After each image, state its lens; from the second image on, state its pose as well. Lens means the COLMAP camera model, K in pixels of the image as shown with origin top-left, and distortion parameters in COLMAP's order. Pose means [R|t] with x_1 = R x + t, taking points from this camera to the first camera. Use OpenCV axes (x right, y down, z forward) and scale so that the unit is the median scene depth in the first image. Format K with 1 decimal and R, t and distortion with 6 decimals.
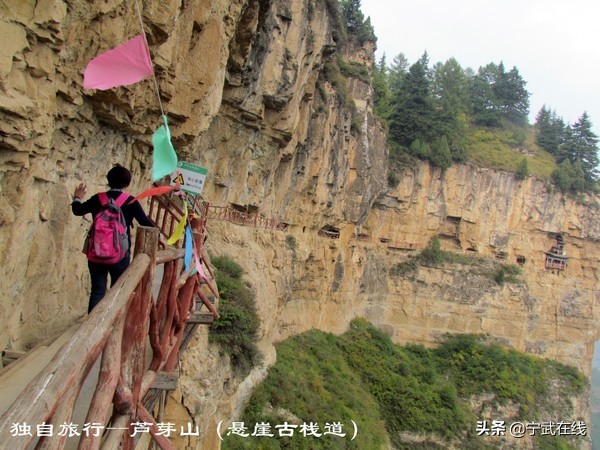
lens RADIAL K [[427.9, 0, 284.8], [0, 427.9, 224.4], [0, 0, 1]] dist [-0.008689, 0.006216]
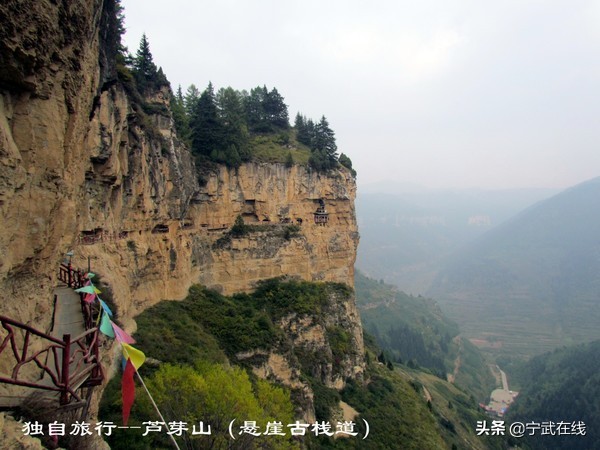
lens RADIAL K [[427.9, 0, 284.8], [0, 427.9, 224.4], [0, 0, 1]] dist [-0.008689, 0.006216]
pose [[0.929045, -0.183425, 0.321295, 0.034033], [0.152304, 0.981060, 0.119683, -0.091569], [-0.337163, -0.062256, 0.939386, -0.376255]]
